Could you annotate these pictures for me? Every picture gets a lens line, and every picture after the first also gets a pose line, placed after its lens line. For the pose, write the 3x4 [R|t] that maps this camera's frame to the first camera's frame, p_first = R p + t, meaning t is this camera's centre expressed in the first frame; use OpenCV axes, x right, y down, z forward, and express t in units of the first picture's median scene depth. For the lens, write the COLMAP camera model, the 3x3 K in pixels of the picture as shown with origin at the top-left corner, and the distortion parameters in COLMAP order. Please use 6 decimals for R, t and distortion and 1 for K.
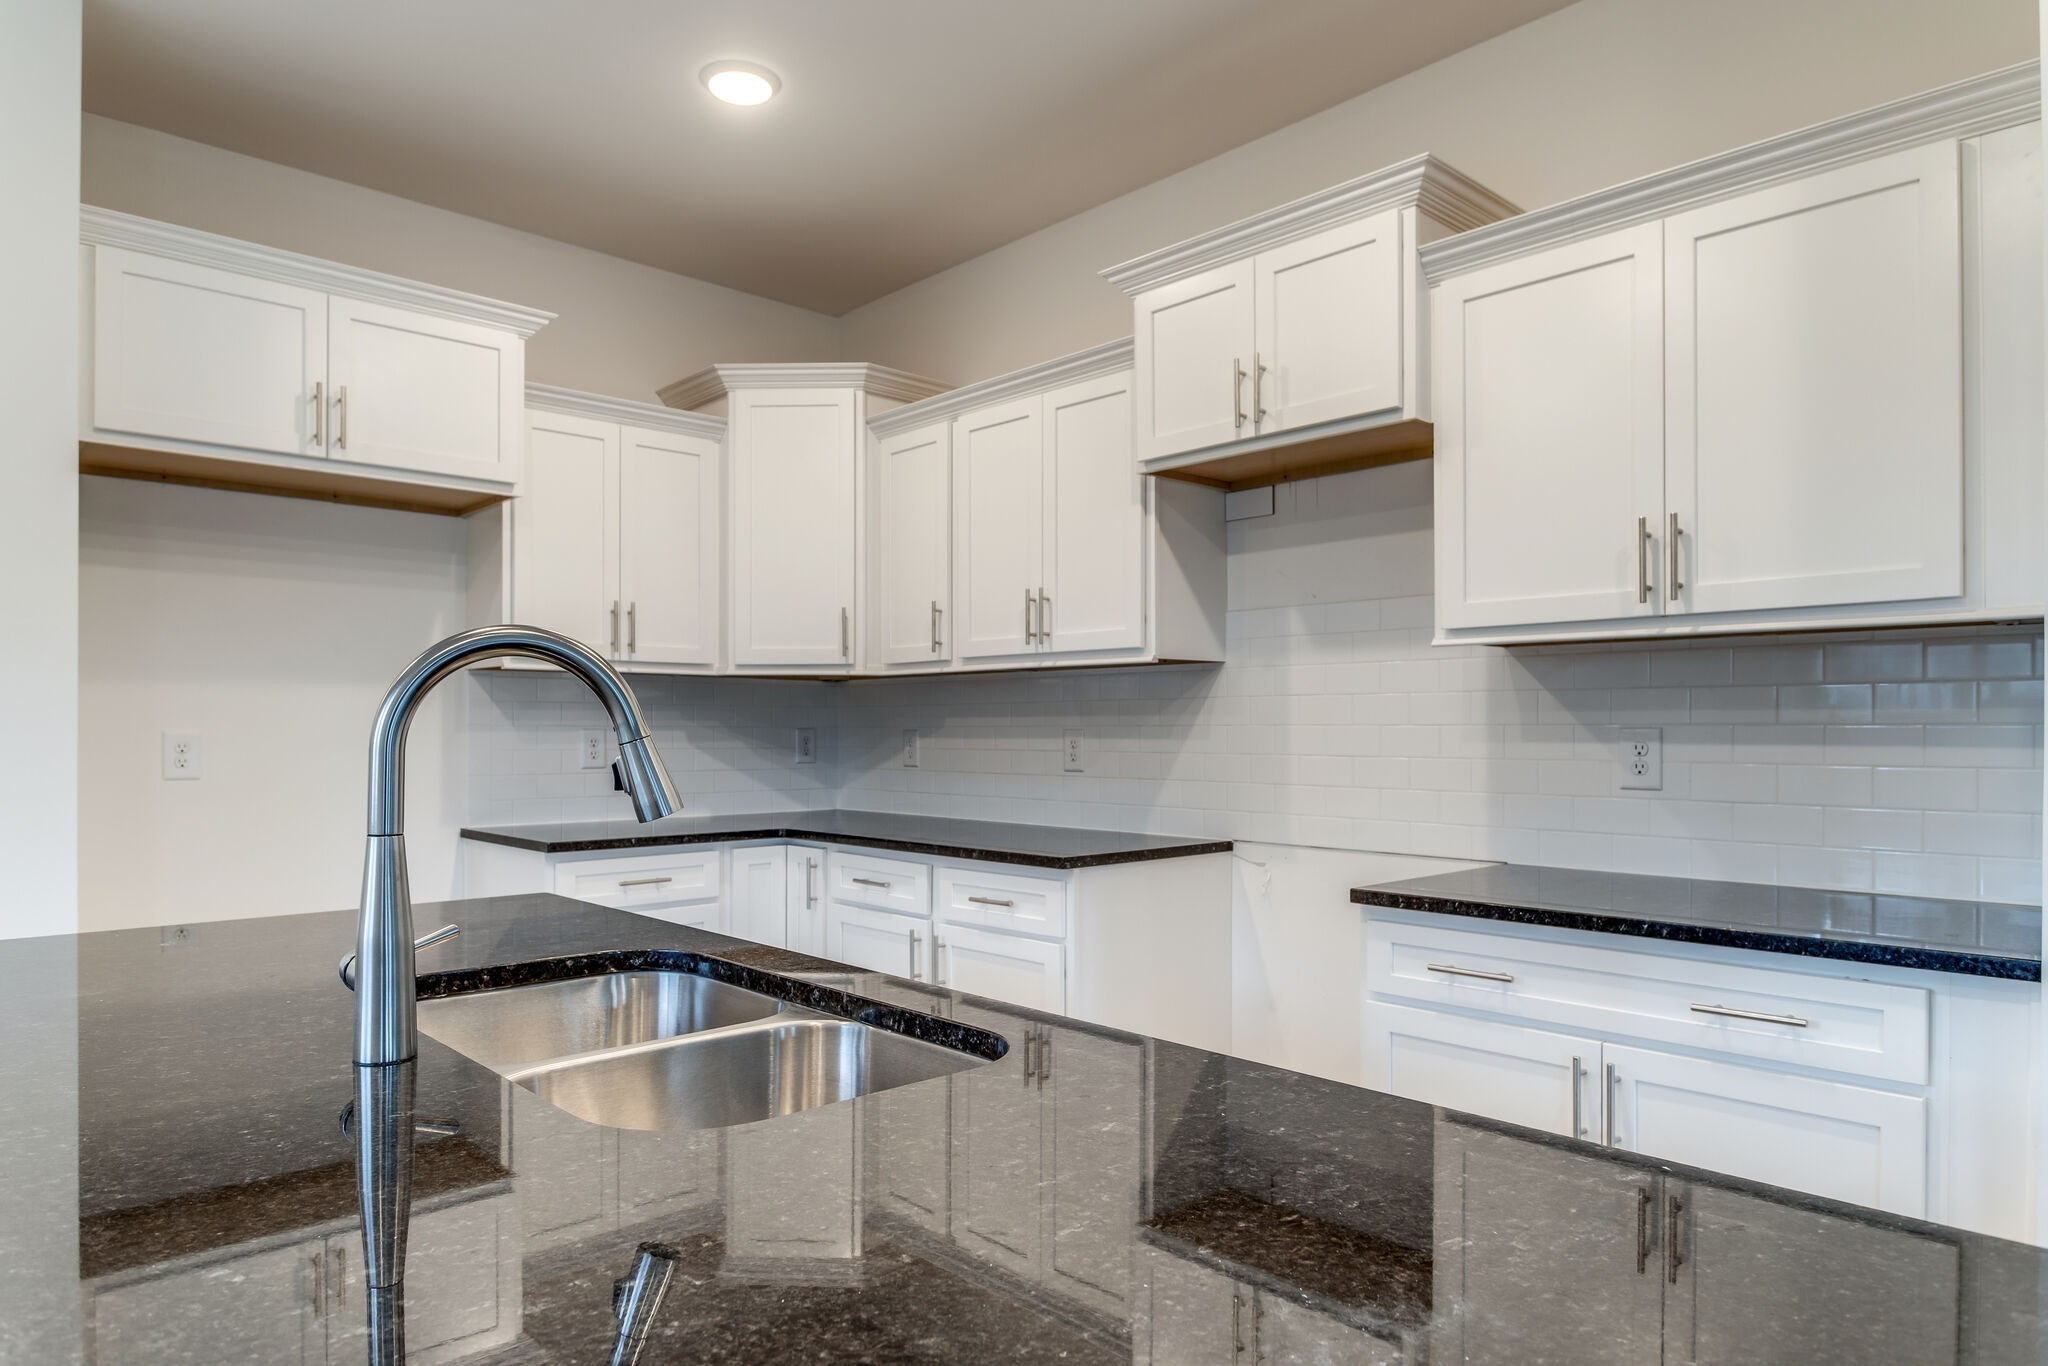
lens RADIAL K [[1008.3, 0, 1026.6], [0, 1008.3, 700.8], [0, 0, 1]] dist [0.002712, 0.000594]
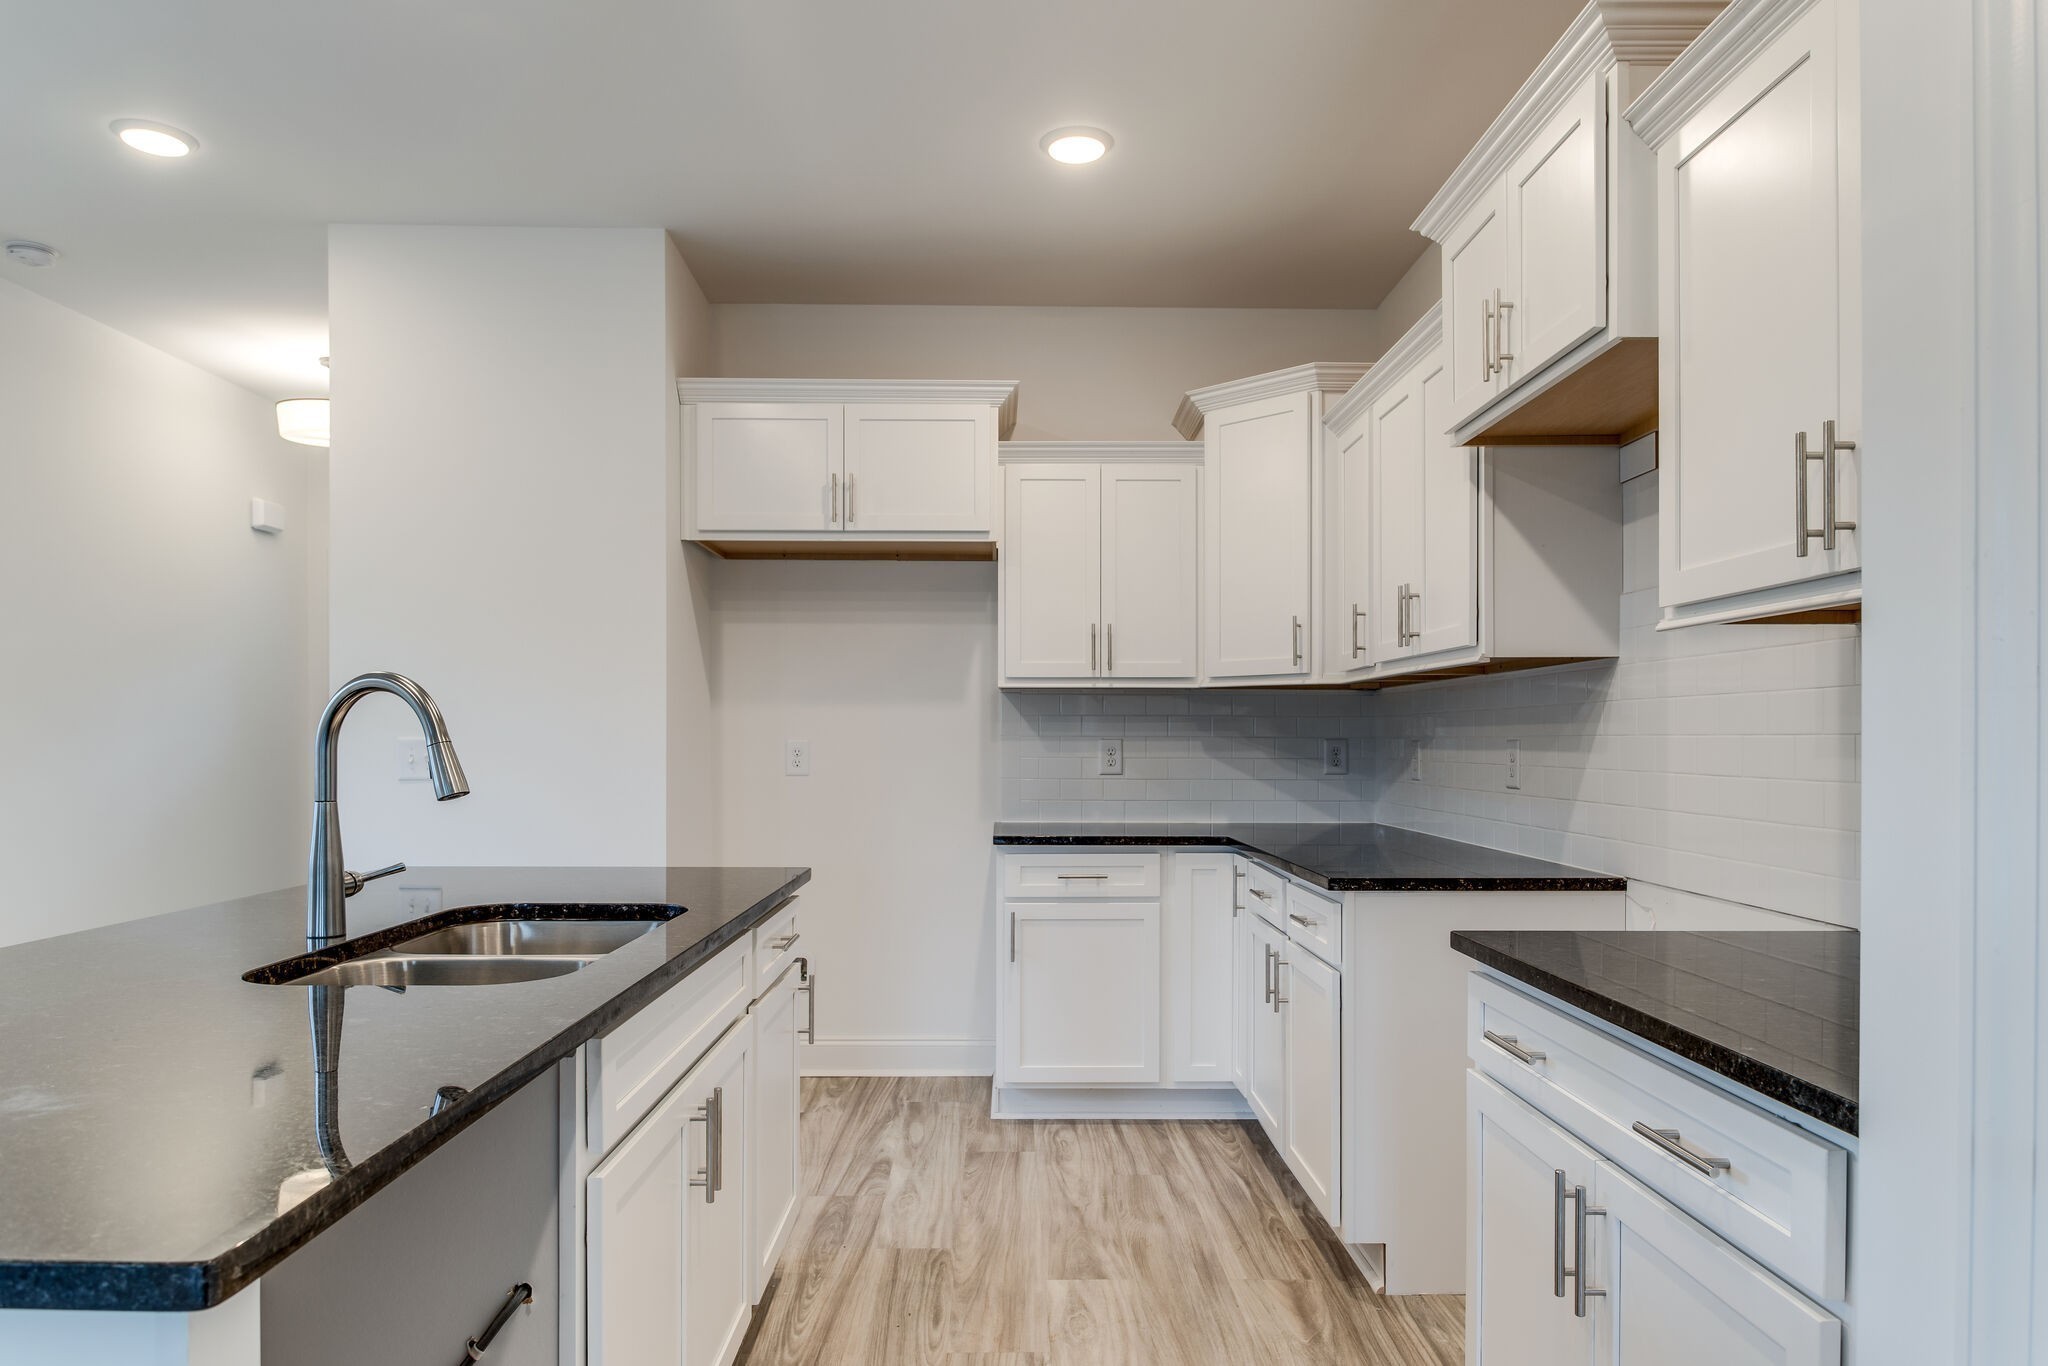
lens RADIAL K [[1012.6, 0, 1023.7], [0, 1012.6, 715.8], [0, 0, 1]] dist [0.001146, 0.000402]
pose [[0.823766, -0.011841, -0.566807, 0.195704], [0.014387, 0.999896, 0.000021, 0.001428], [0.566748, -0.008172, 0.823851, 0.044072]]
